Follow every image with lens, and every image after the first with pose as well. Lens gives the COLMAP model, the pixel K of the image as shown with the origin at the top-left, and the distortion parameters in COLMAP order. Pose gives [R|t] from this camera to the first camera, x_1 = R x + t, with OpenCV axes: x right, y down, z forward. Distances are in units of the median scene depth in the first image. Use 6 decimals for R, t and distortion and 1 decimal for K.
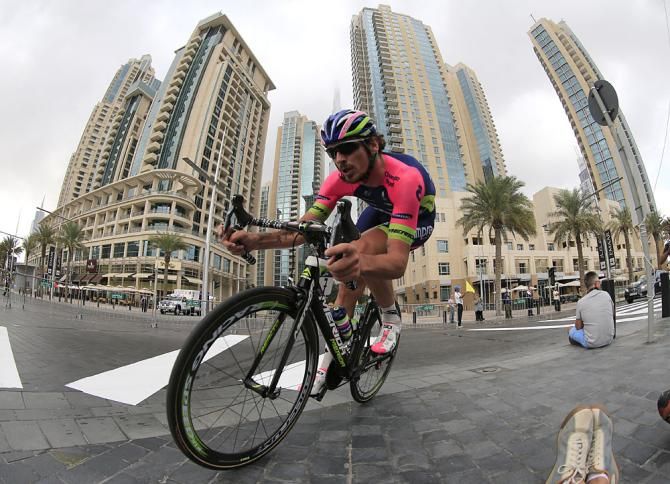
lens RADIAL K [[917.2, 0, 331.1], [0, 917.2, 240.8], [0, 0, 1]] dist [-0.217333, 0.000000]
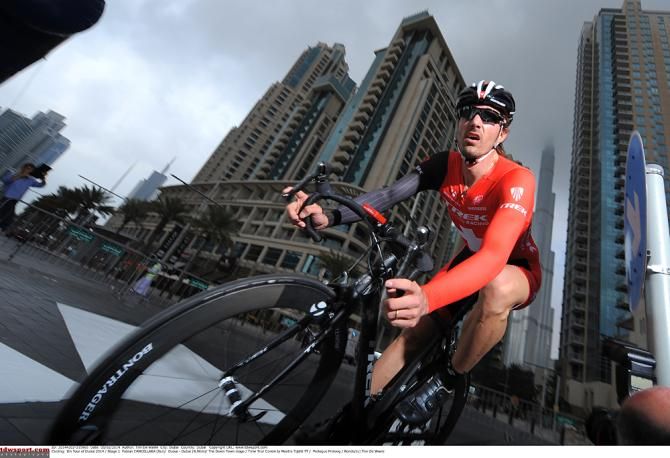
lens RADIAL K [[333.4, 0, 409.7], [0, 333.4, 174.2], [0, 0, 1]] dist [-0.011947, -0.002218]
pose [[0.918403, 0.103318, -0.381918, 0.006502], [-0.239019, 0.914126, -0.327480, 0.011861], [0.315286, 0.392044, 0.864231, 0.744579]]
